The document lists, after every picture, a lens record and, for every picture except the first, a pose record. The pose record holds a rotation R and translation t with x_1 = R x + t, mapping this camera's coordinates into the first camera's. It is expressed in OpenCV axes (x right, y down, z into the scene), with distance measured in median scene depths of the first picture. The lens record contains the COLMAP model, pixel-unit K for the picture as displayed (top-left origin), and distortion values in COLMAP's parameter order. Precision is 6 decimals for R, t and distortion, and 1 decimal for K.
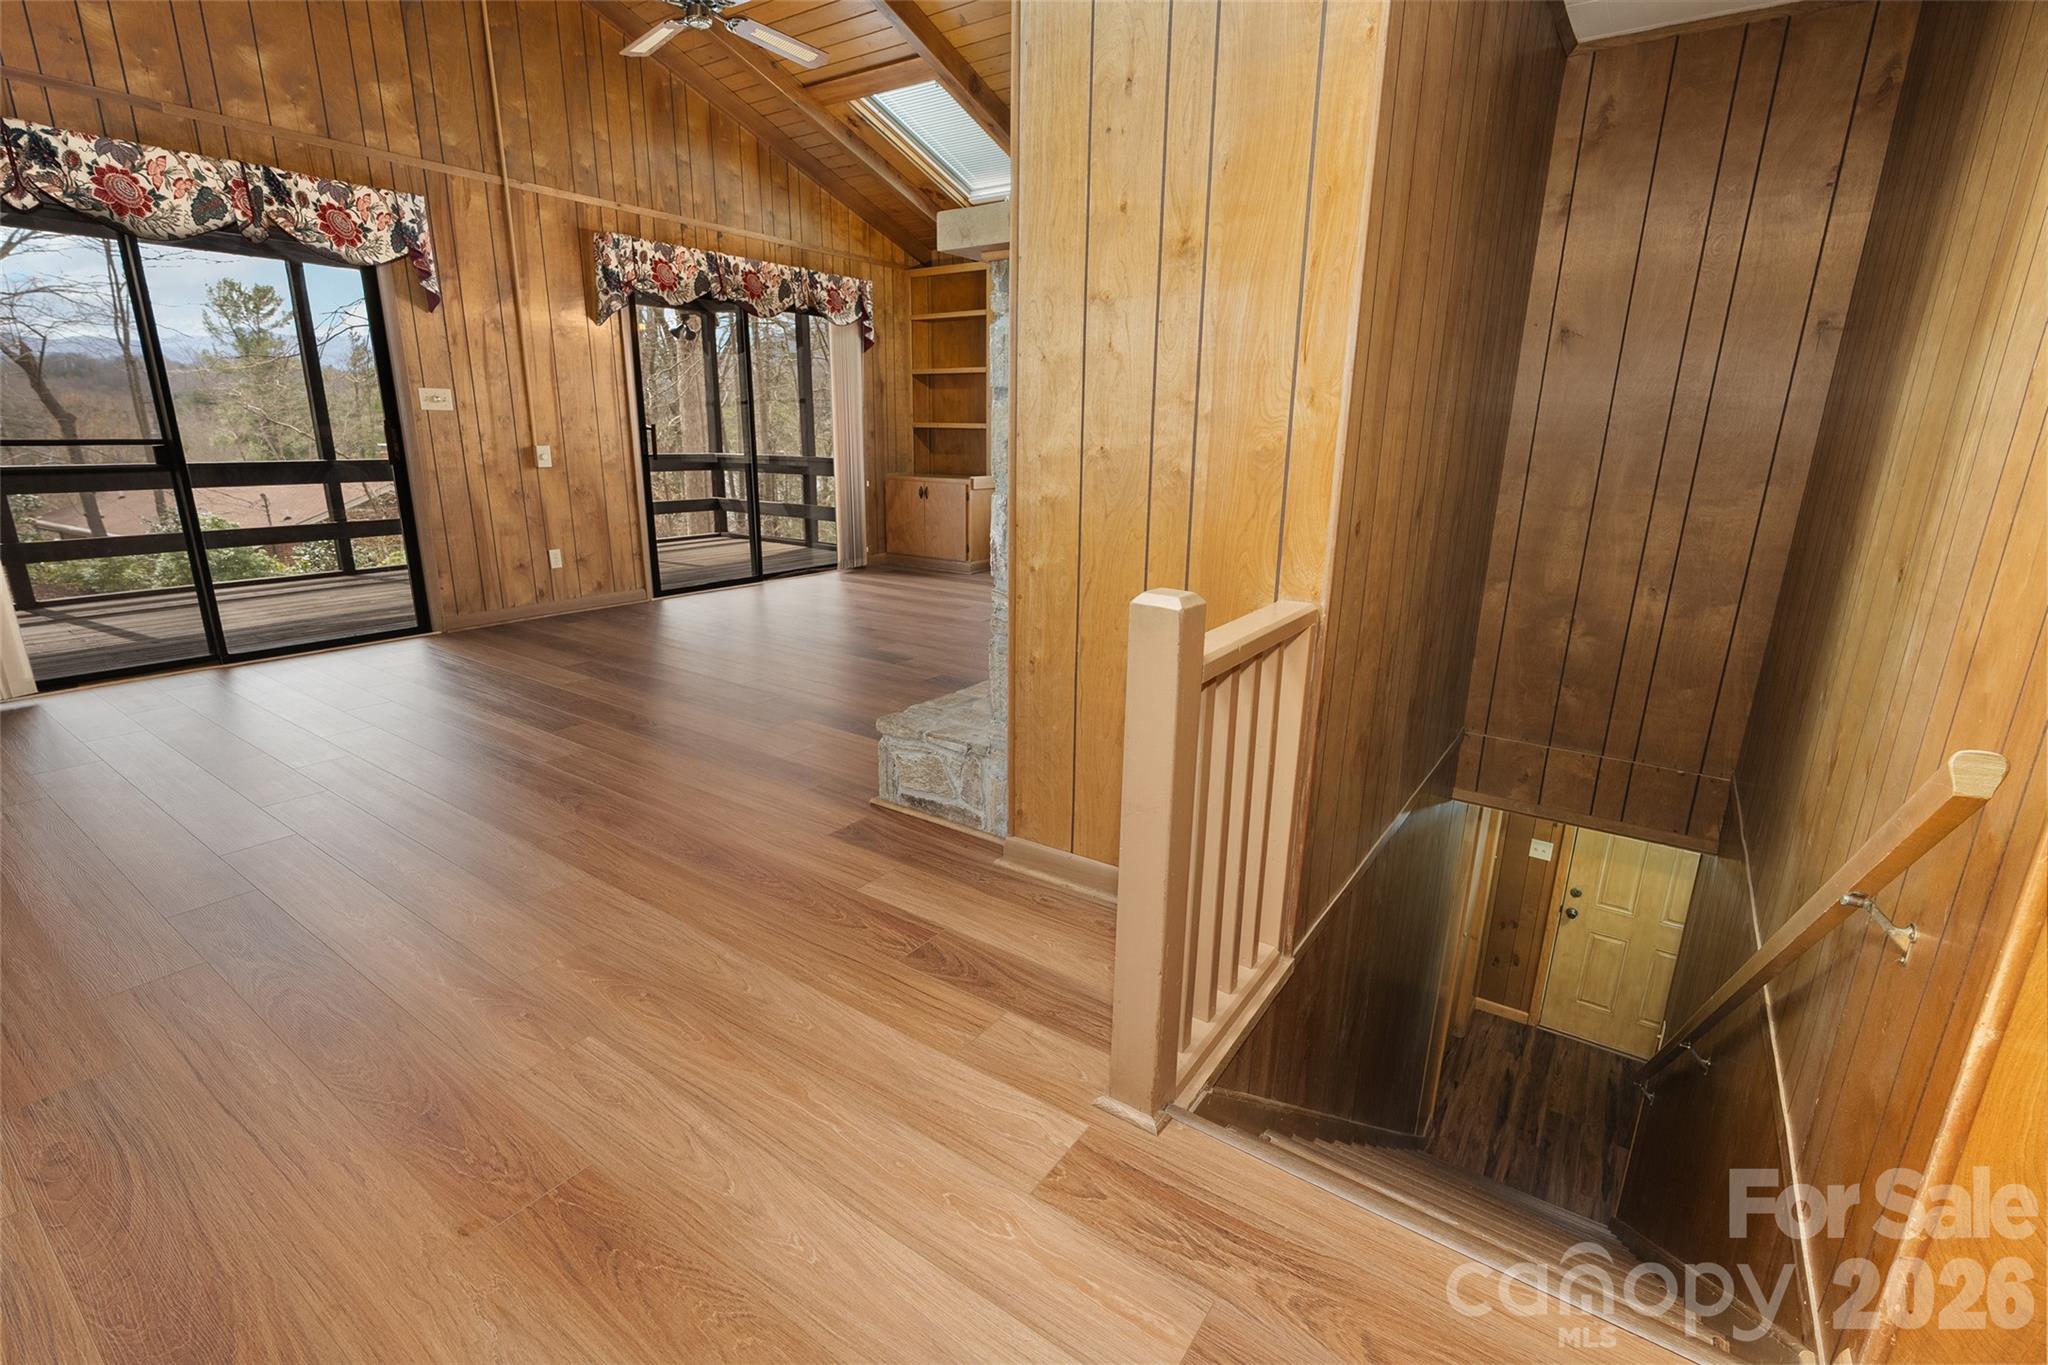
lens RADIAL K [[921.9, 0, 1024.9], [0, 921.9, 679.9], [0, 0, 1]] dist [-0.007789, 0.003447]
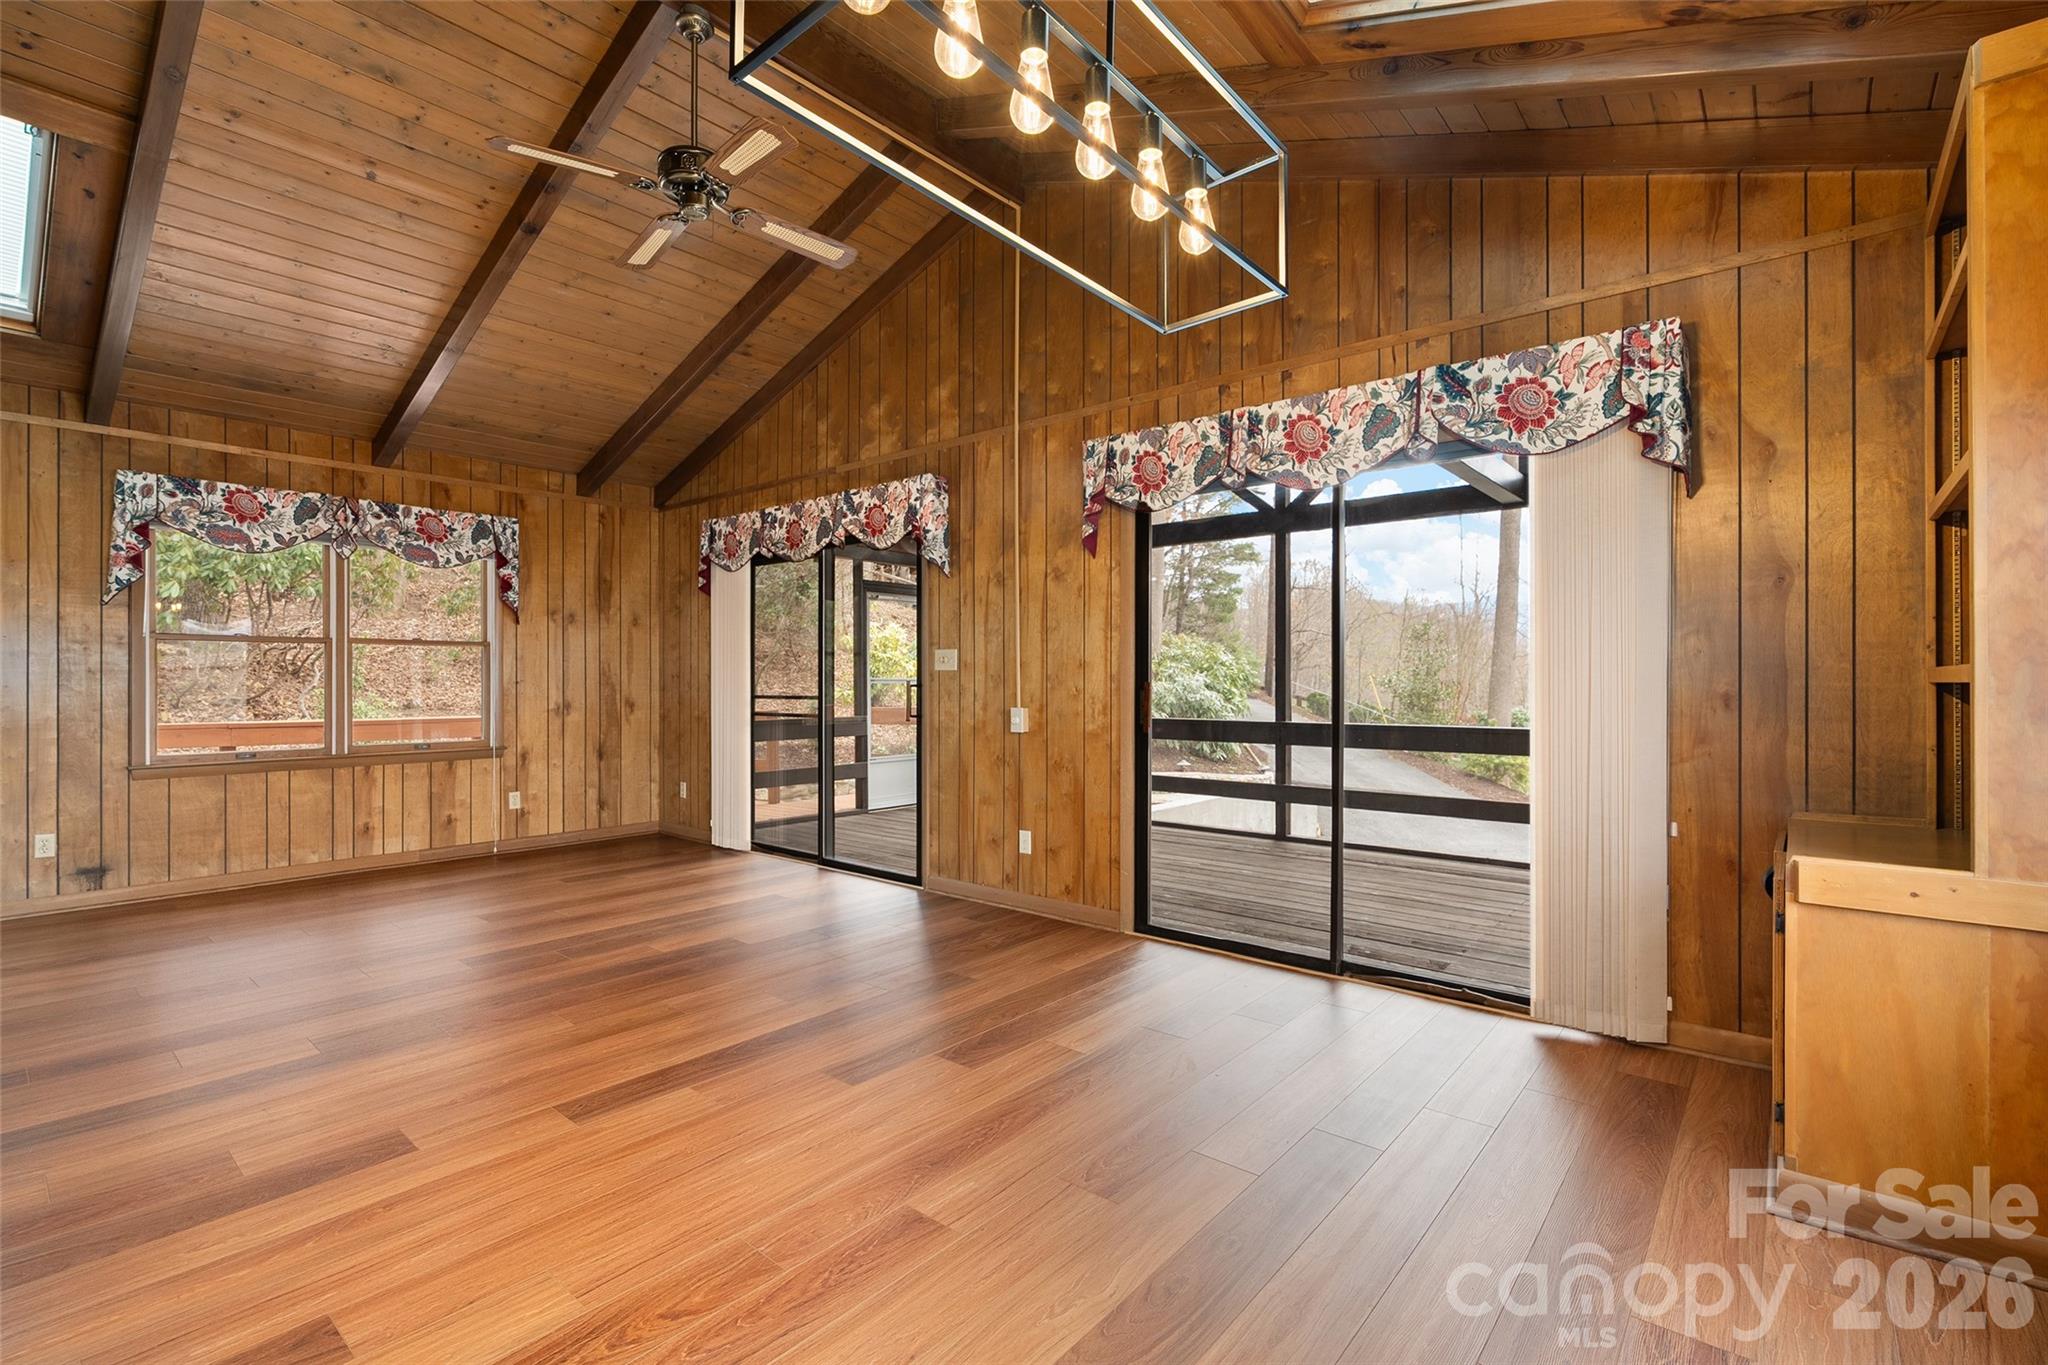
lens RADIAL K [[921.9, 0, 1033.0], [0, 921.9, 678.3], [0, 0, 1]] dist [-0.007789, 0.003447]
pose [[-0.090473, -0.018378, -0.995729, 0.317692], [-0.264005, 0.964501, 0.006186, -0.288446], [0.960269, 0.263438, -0.092113, 1.080706]]
